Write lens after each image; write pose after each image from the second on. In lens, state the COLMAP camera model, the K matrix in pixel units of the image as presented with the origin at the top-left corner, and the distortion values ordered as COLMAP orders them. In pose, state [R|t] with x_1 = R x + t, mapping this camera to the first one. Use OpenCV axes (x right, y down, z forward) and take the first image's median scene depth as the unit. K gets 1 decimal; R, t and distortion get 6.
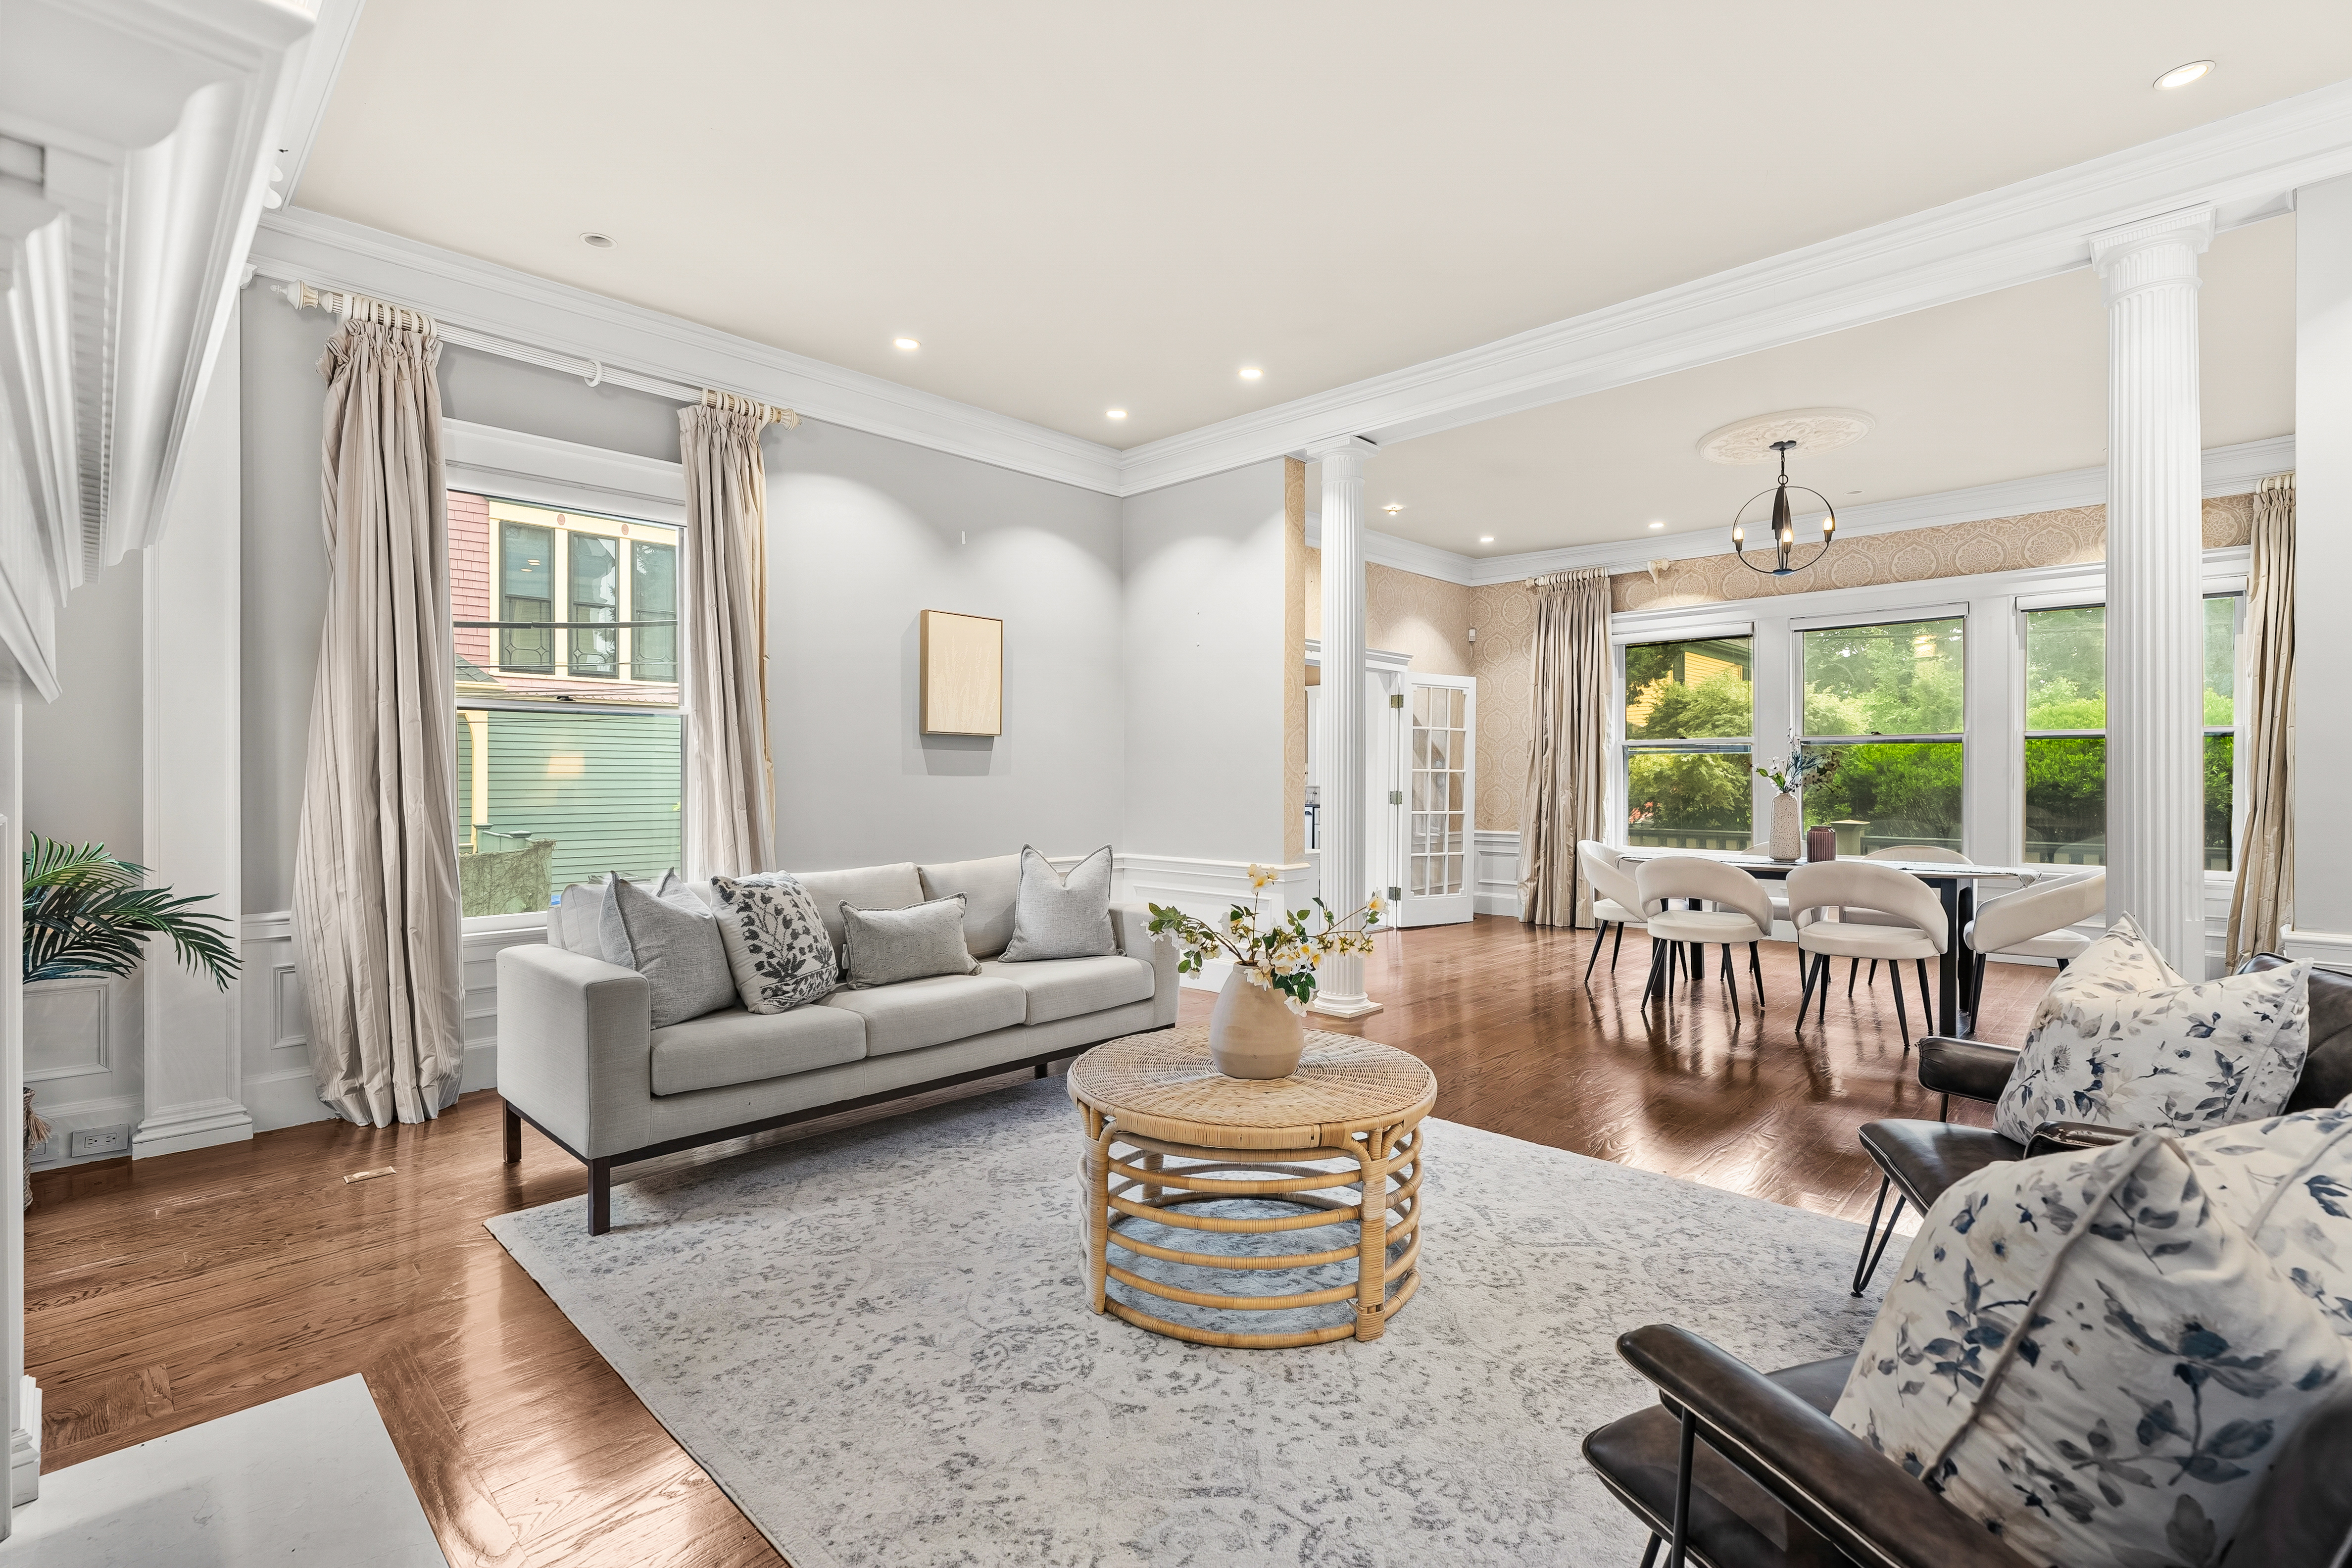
lens RADIAL K [[1062.7, 0, 1179.3], [0, 1062.7, 786.5], [0, 0, 1]] dist [-0.005350, 0.000790]
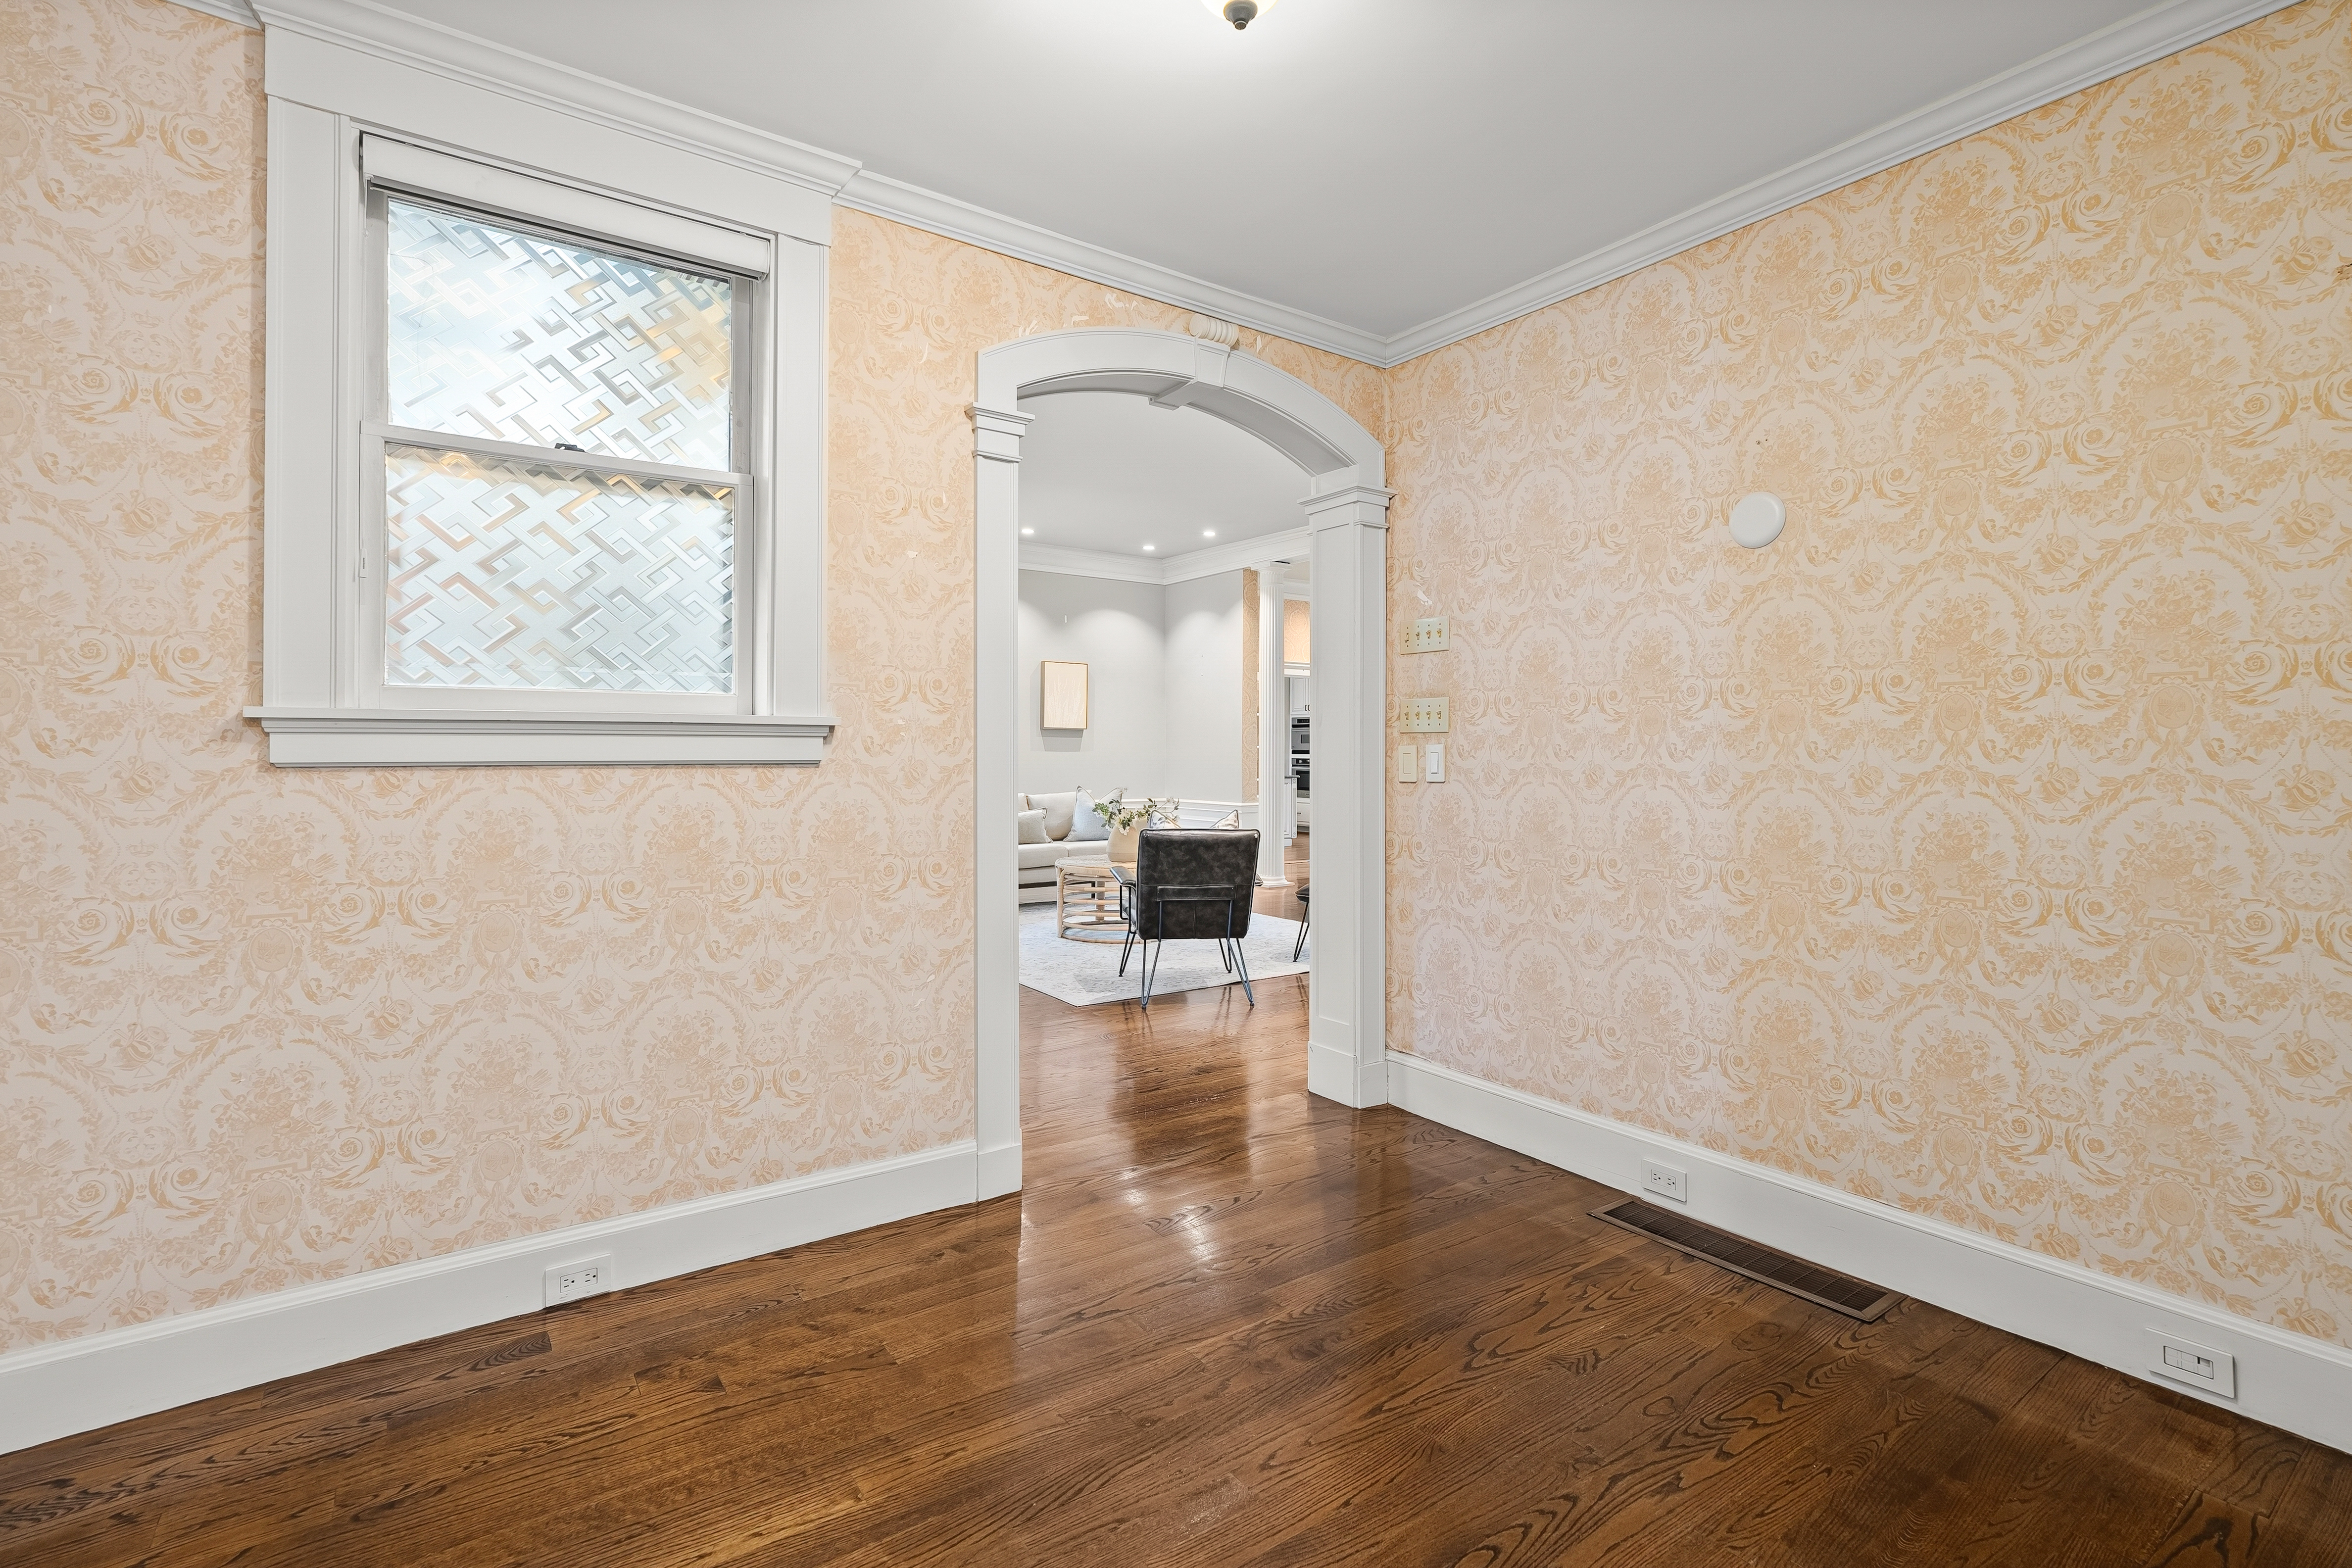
lens RADIAL K [[1062.7, 0, 1179.3], [0, 1062.7, 786.5], [0, 0, 1]] dist [-0.005350, 0.000790]
pose [[0.982866, 0.010880, -0.184002, 0.323773], [-0.006056, 0.999624, 0.026756, -0.000251], [0.184224, -0.025183, 0.982562, -0.745561]]
